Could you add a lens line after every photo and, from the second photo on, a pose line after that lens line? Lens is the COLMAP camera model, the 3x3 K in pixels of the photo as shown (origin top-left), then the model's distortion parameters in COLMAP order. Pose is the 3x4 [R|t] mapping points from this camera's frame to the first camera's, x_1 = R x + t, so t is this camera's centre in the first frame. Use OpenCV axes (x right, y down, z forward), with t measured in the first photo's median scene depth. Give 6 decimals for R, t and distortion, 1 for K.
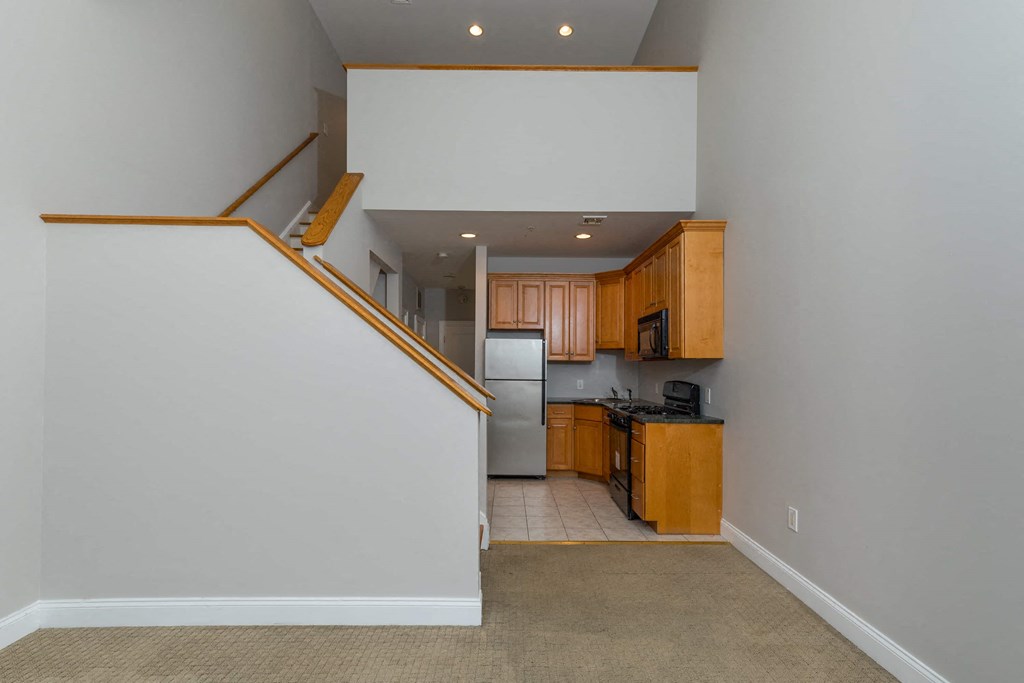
lens RADIAL K [[482.6, 0, 503.8], [0, 482.6, 349.7], [0, 0, 1]] dist [0.001657, 0.000111]
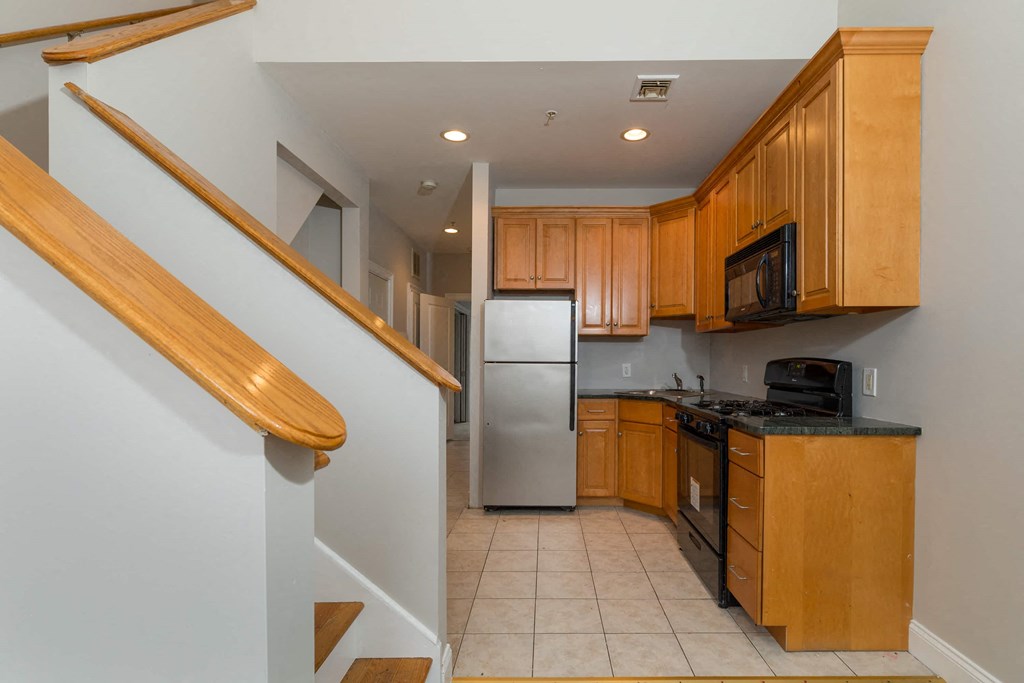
lens RADIAL K [[492.1, 0, 542.2], [0, 492.1, 361.1], [0, 0, 1]] dist [-0.000797, -0.000297]
pose [[0.999997, -0.002121, 0.001357, 0.041876], [0.002071, 0.999347, 0.036074, 0.038878], [-0.001432, -0.036071, 0.999348, 0.342800]]
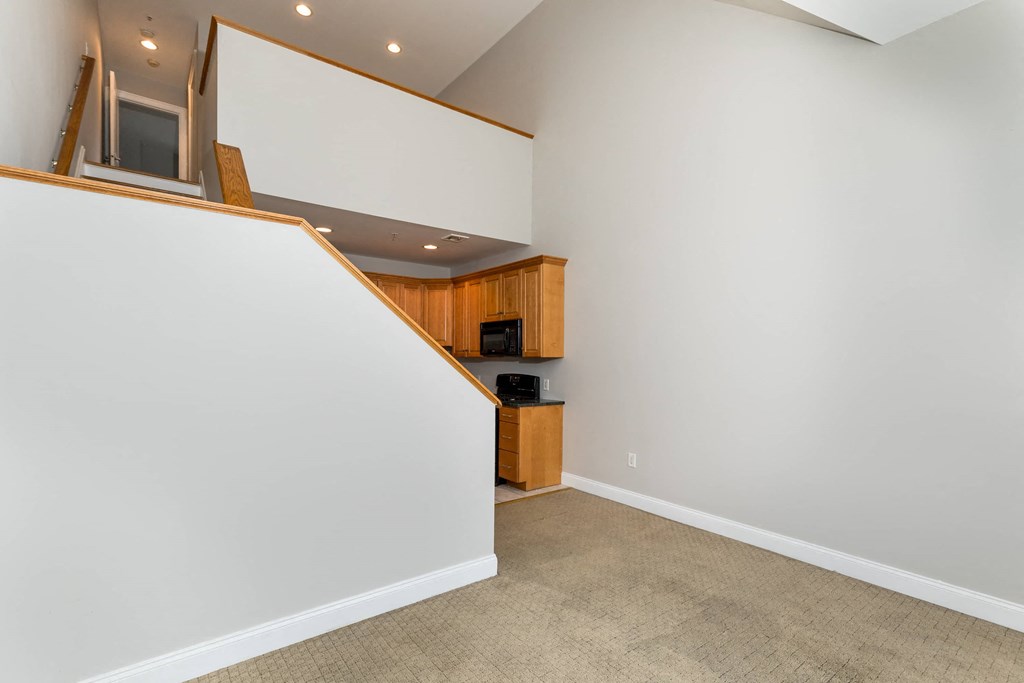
lens RADIAL K [[474.9, 0, 512.0], [0, 474.9, 341.5], [0, 0, 1]] dist [-0.000824, -0.000076]
pose [[0.792498, 0.020054, 0.609545, -0.355942], [-0.021728, 0.999753, -0.004642, -0.013418], [-0.609488, -0.009565, 0.792738, 0.001286]]
